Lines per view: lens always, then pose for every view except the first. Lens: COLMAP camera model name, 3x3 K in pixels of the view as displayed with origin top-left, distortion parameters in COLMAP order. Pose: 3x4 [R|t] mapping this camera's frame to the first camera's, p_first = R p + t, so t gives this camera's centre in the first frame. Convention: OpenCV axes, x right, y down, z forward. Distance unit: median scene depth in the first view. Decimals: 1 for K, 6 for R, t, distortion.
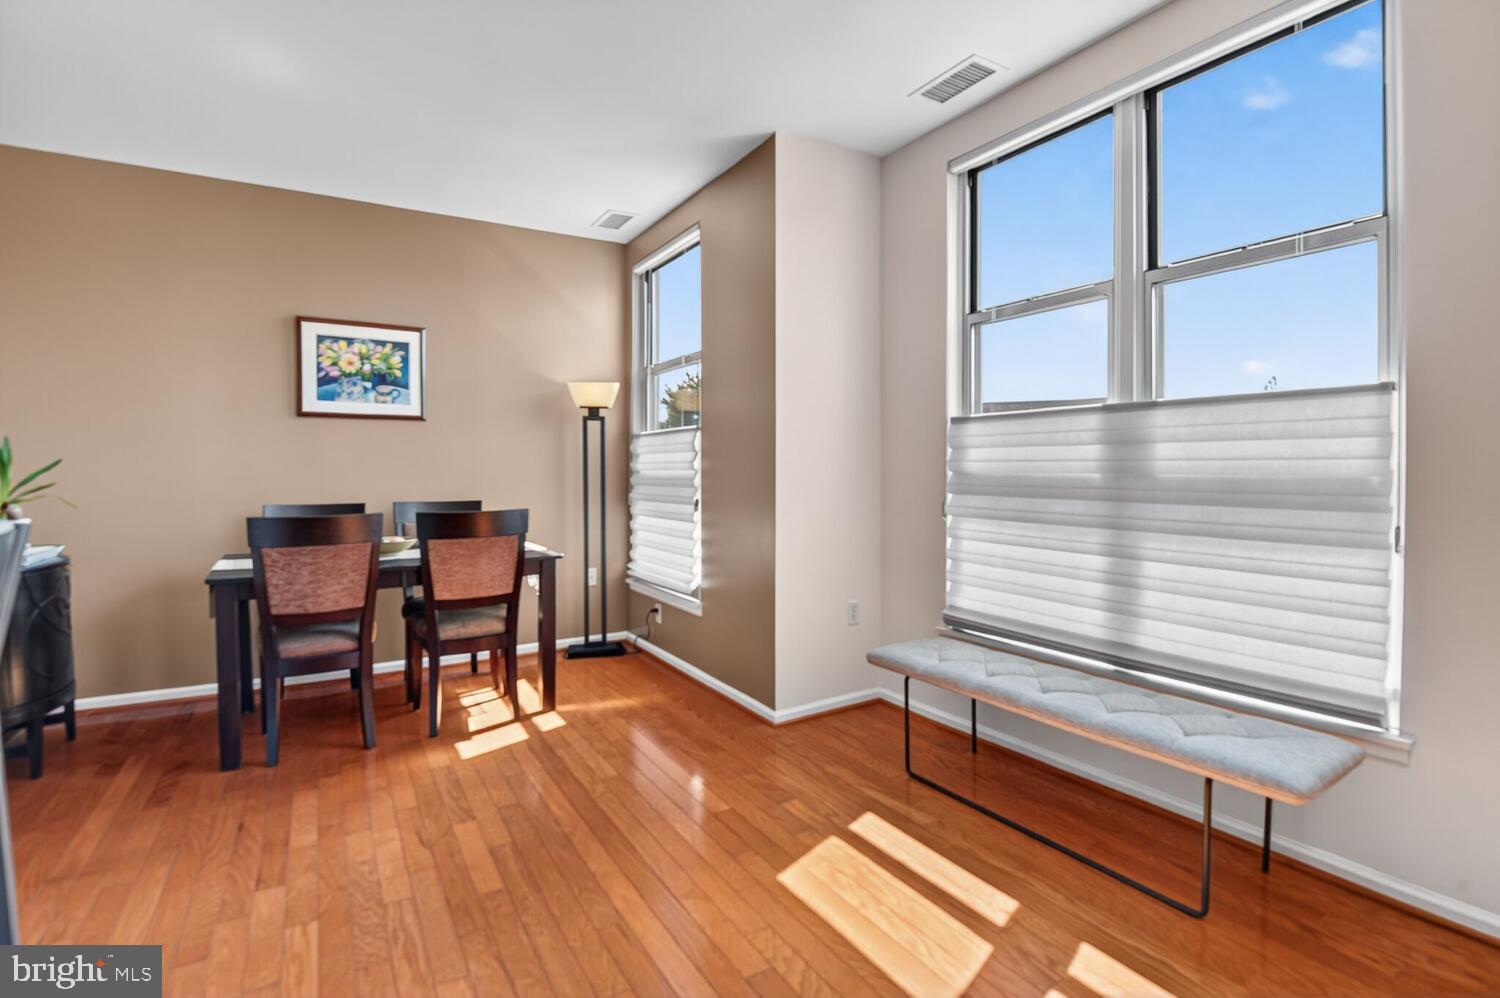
lens RADIAL K [[699.1, 0, 775.8], [0, 699.1, 484.5], [0, 0, 1]] dist [-0.025236, -0.007231]
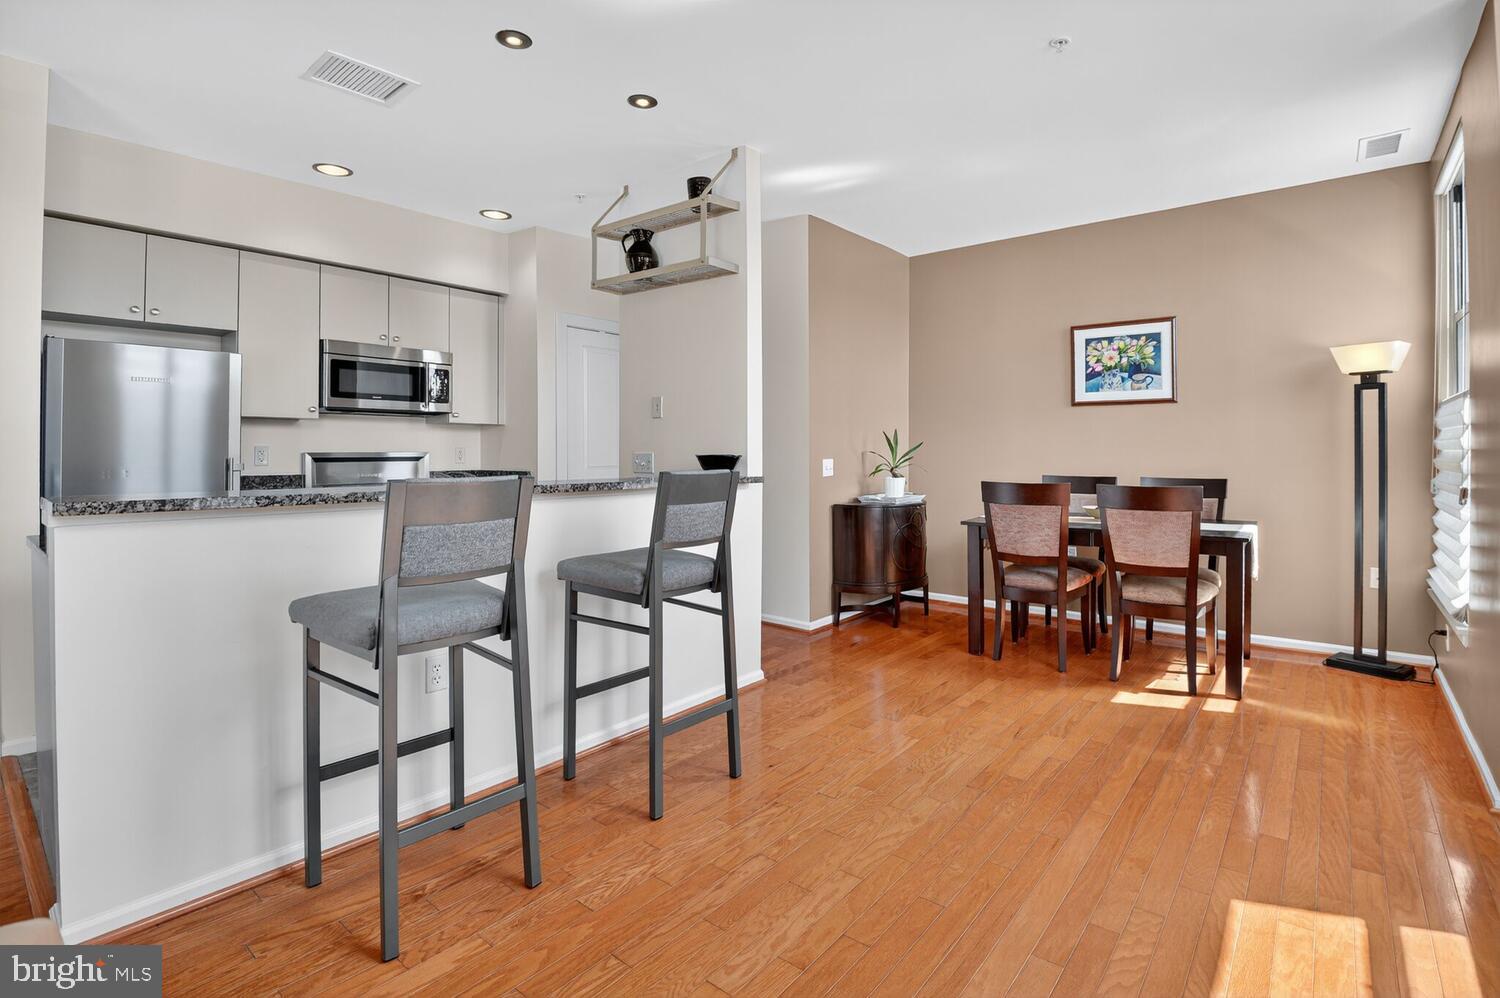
lens RADIAL K [[699.1, 0, 760.5], [0, 699.1, 443.5], [0, 0, 1]] dist [-0.025236, -0.007231]
pose [[0.304371, -0.008304, -0.952517, 0.371827], [-0.018455, 0.999723, -0.014612, -0.001687], [0.952375, 0.022027, 0.304134, 0.079174]]
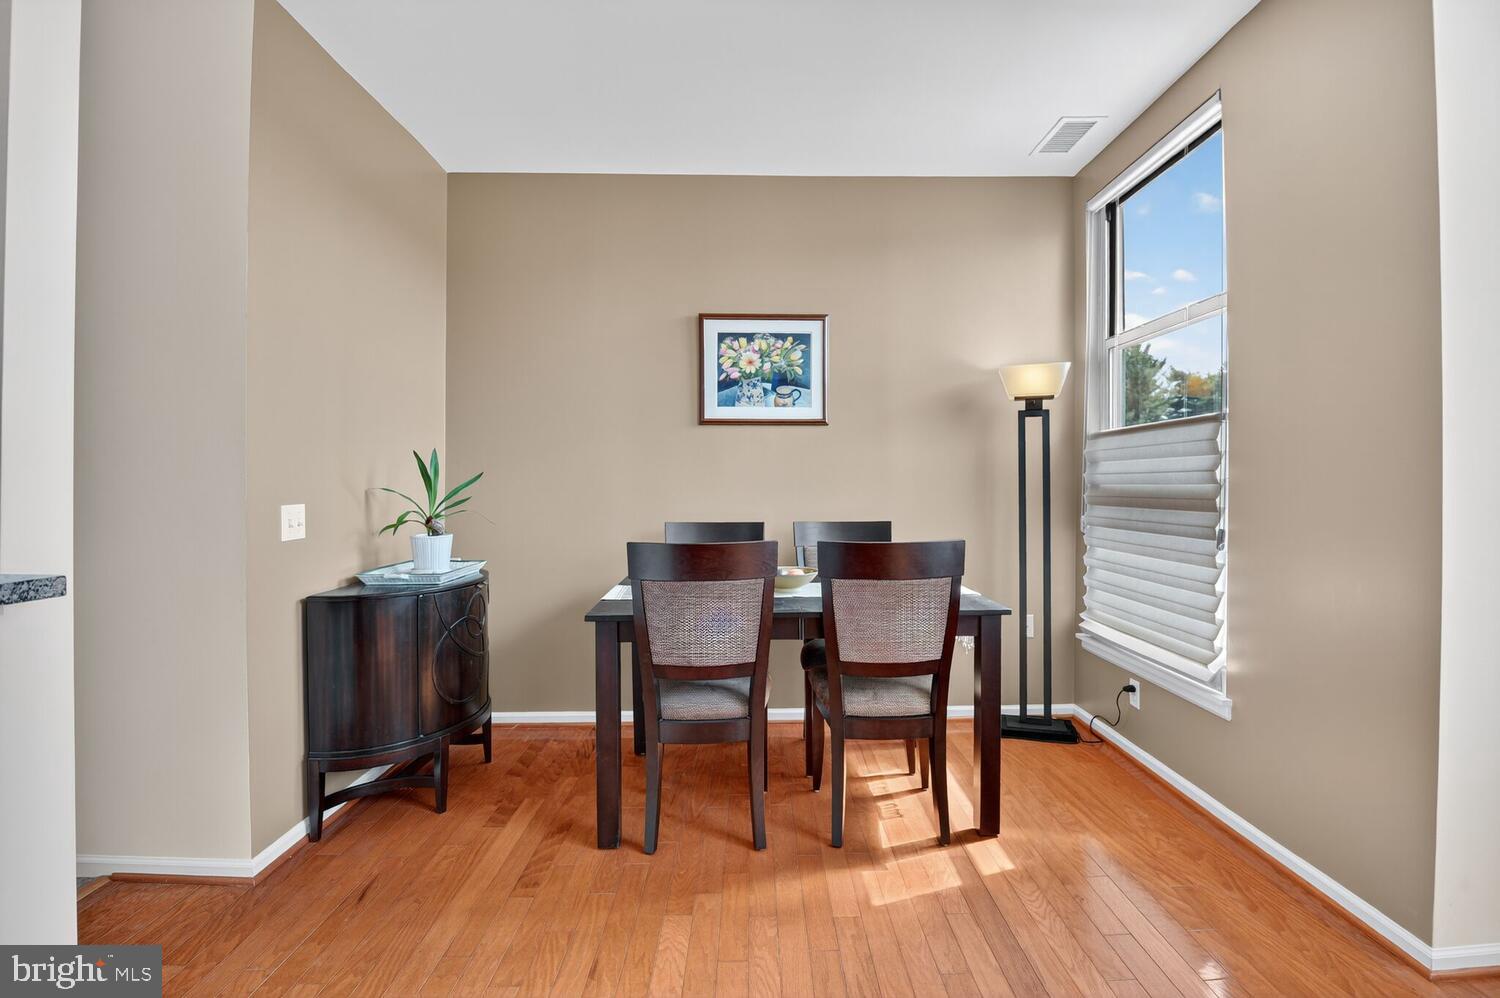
lens RADIAL K [[699.1, 0, 775.6], [0, 699.1, 477.0], [0, 0, 1]] dist [-0.025236, -0.007231]
pose [[0.859441, -0.006549, -0.511193, -0.150928], [-0.008224, 0.999611, -0.026633, -0.006888], [0.511169, 0.027094, 0.859053, 0.287620]]
